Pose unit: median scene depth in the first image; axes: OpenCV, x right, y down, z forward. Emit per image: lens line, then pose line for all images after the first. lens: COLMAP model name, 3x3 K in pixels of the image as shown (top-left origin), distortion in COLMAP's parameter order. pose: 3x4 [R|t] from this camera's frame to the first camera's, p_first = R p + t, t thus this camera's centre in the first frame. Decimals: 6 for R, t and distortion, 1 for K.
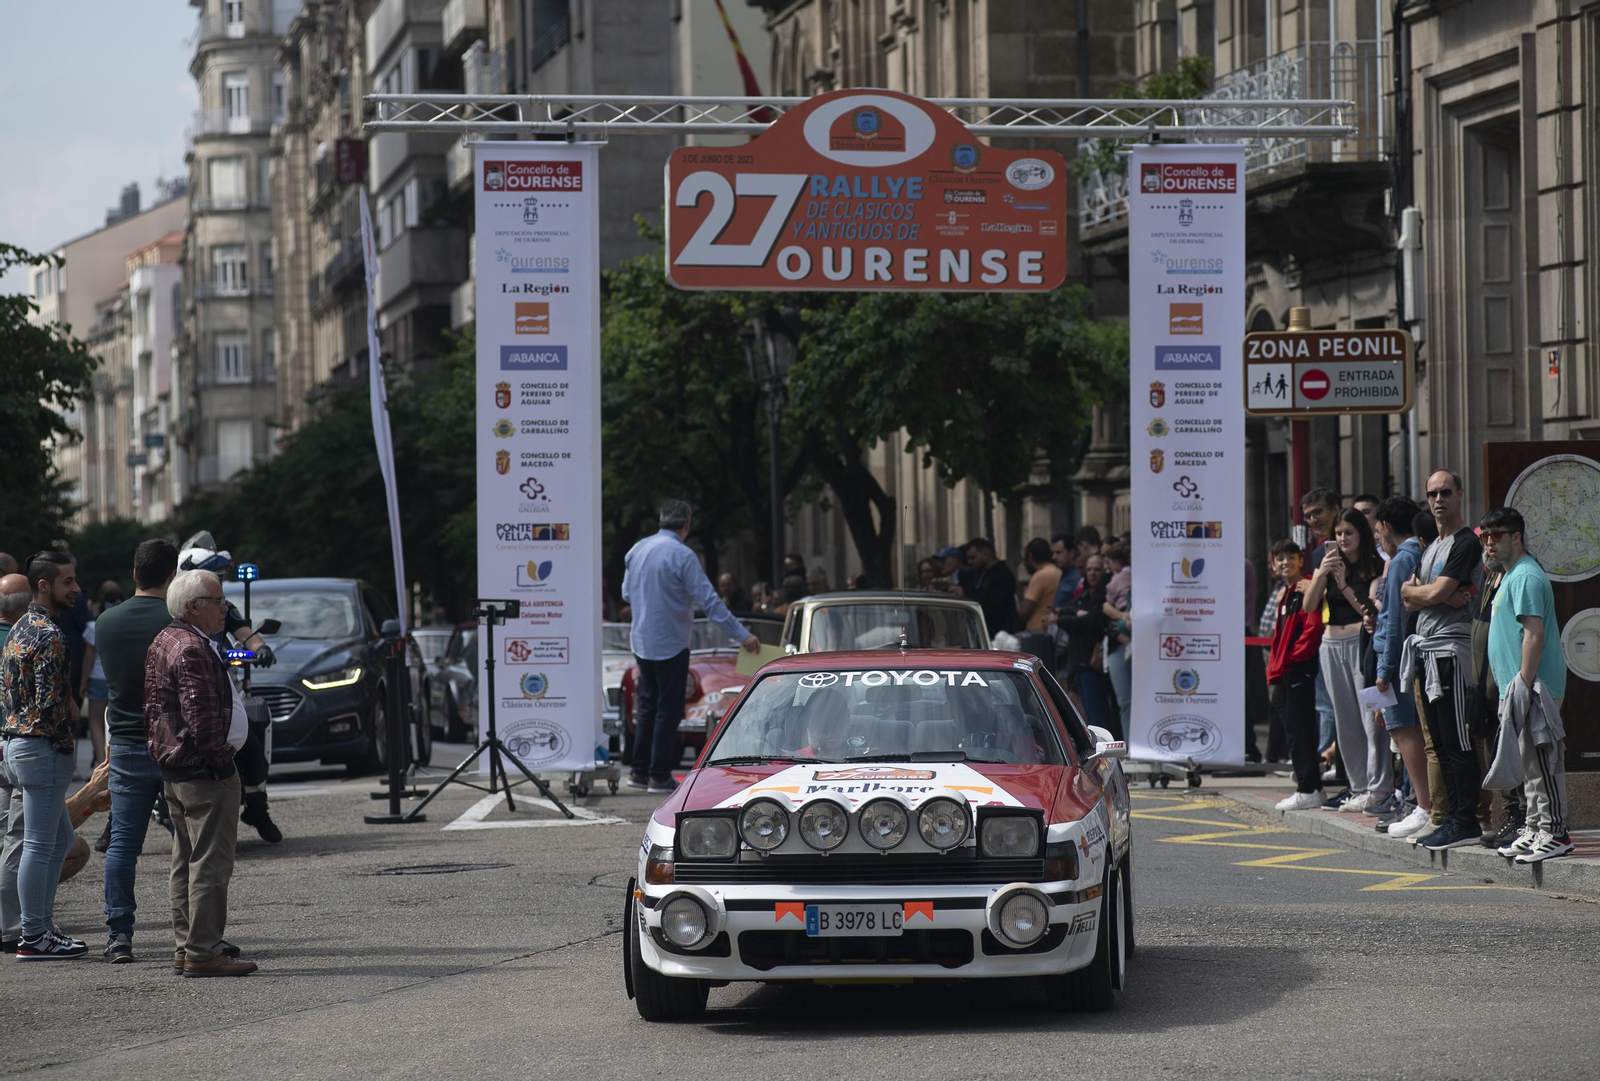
lens RADIAL K [[5152.6, 0, 776.9], [0, 5152.6, 521.4], [0, 0, 1]] dist [0.296236, 0.000000]
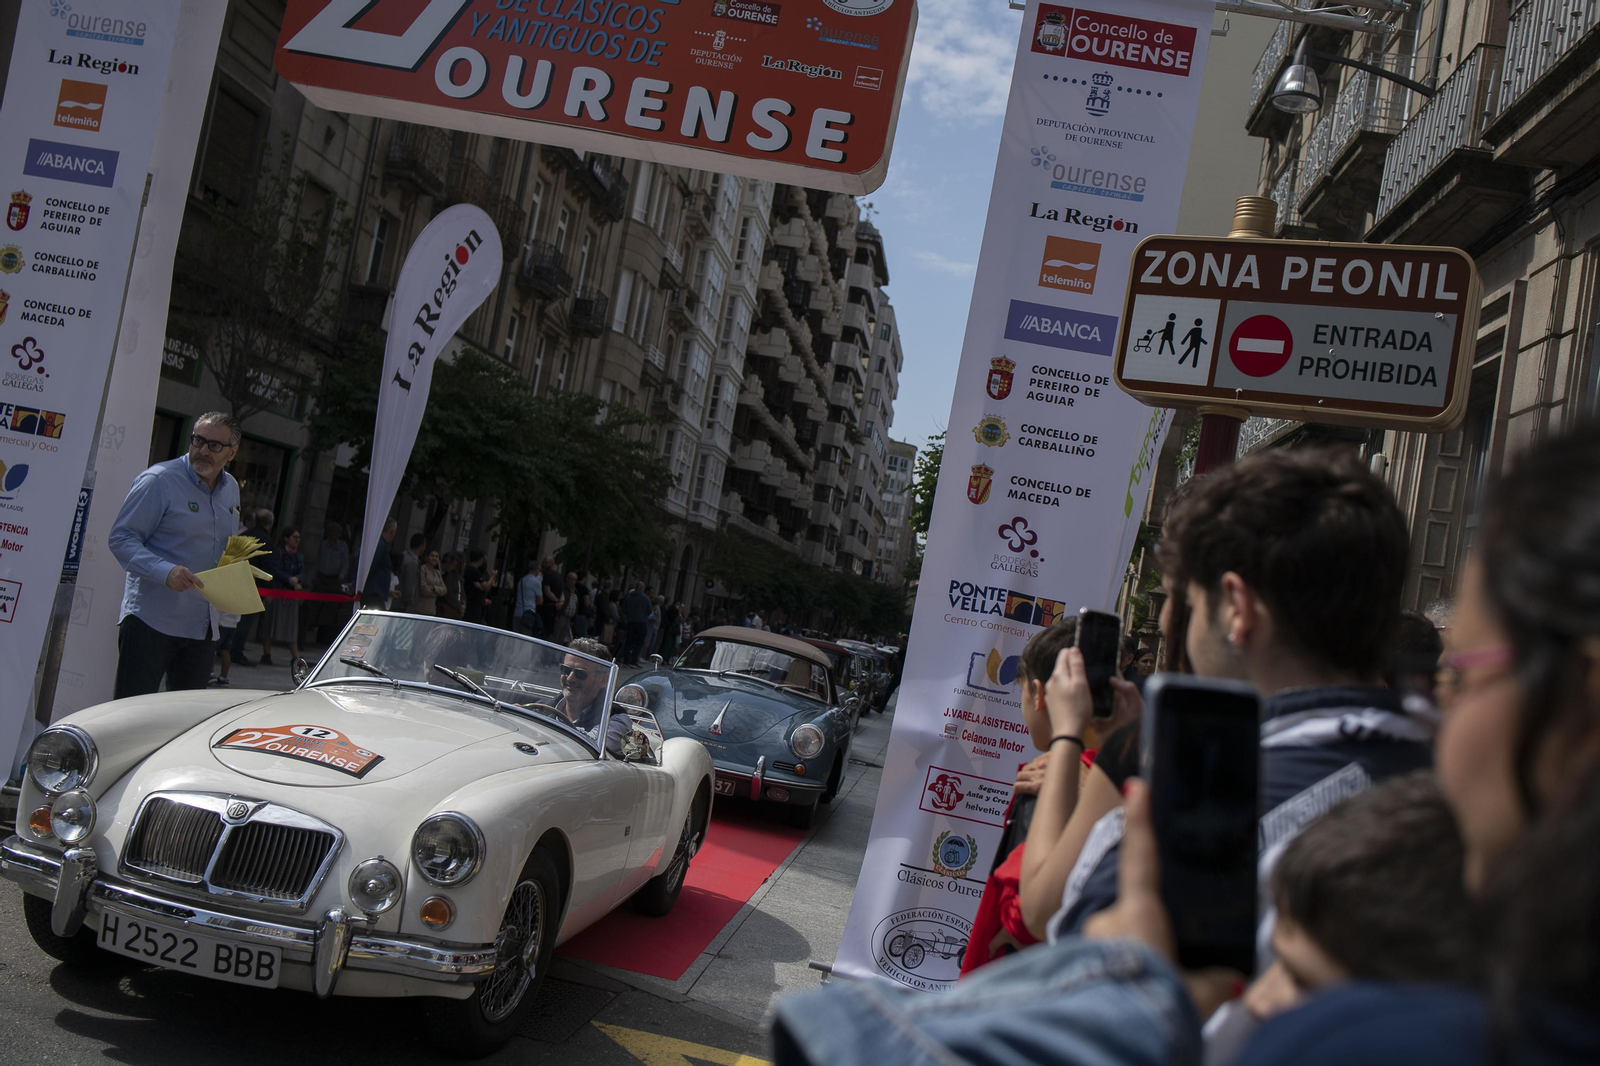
lens RADIAL K [[1501.6, 0, 811.8], [0, 1501.6, 533.6], [0, 0, 1]] dist [-0.044552, 0.000000]
pose [[0.960645, 0.177281, -0.213853, 0.094359], [-0.189600, 0.981111, -0.038372, 0.004525], [0.203011, 0.077409, 0.976112, 0.834186]]
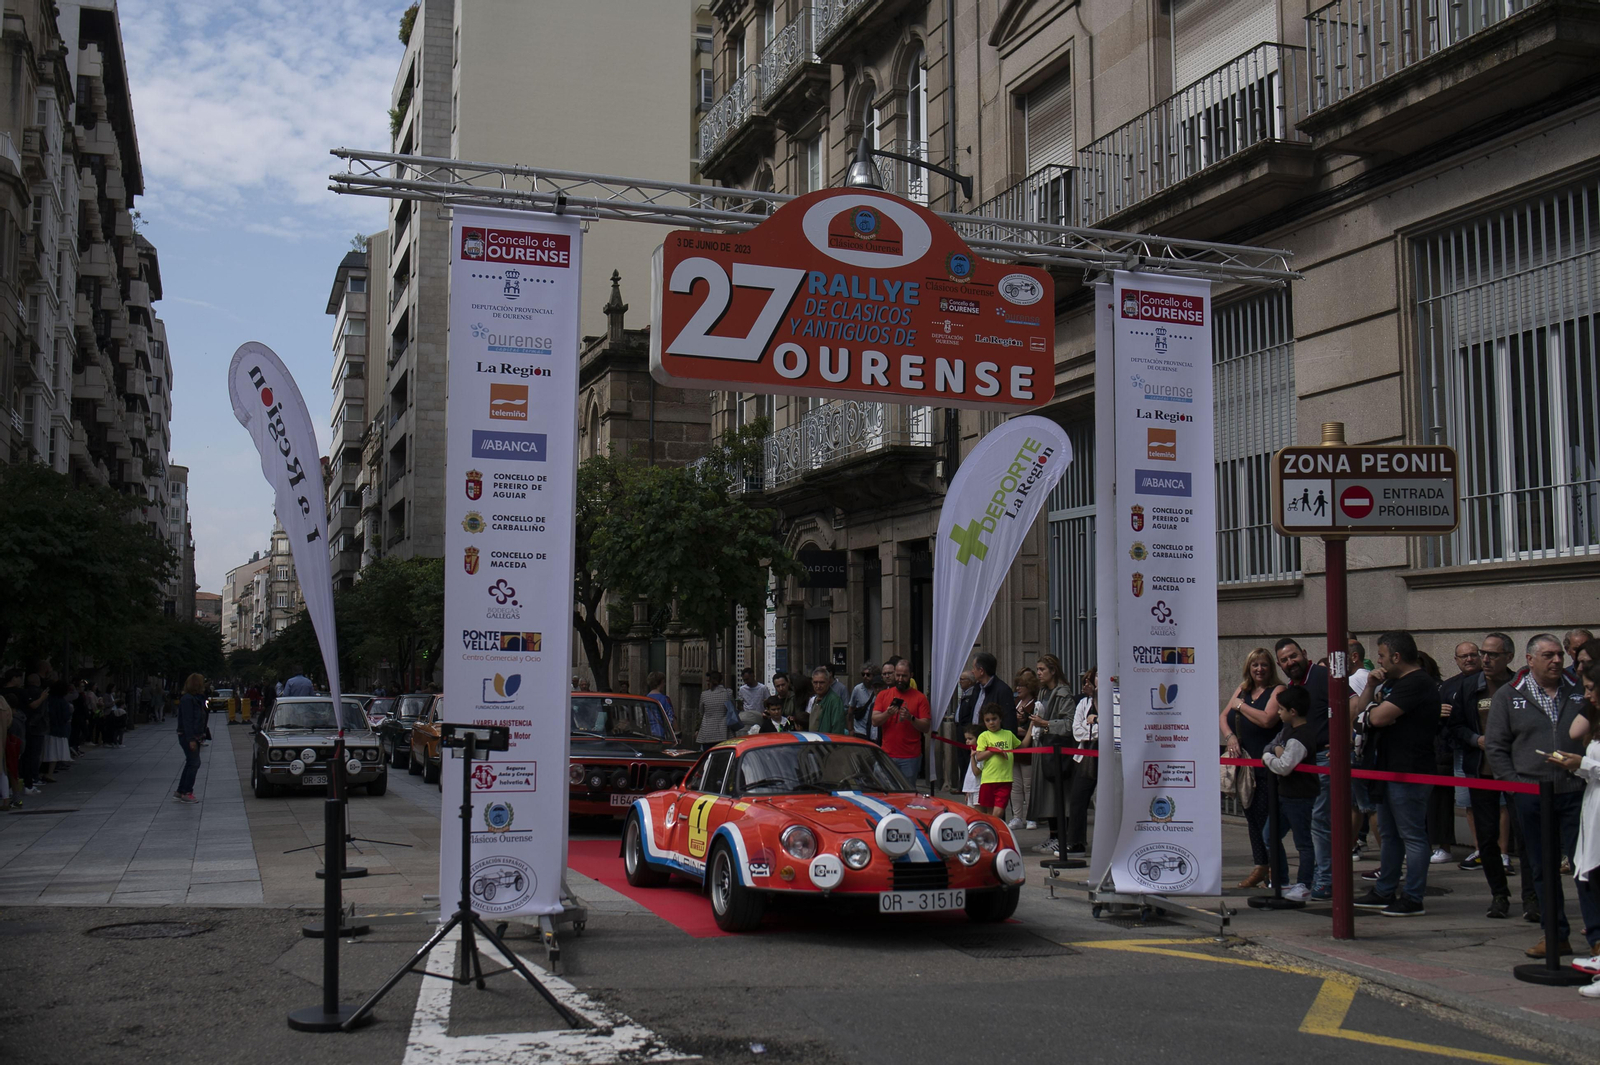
lens RADIAL K [[1571.8, 0, 736.8], [0, 1571.8, 514.9], [0, 0, 1]] dist [-0.037115, 0.000000]
pose [[0.983834, 0.038381, 0.174921, -0.055368], [-0.022378, 0.995456, -0.092559, 0.004591], [-0.177678, 0.087148, 0.980222, 0.724263]]
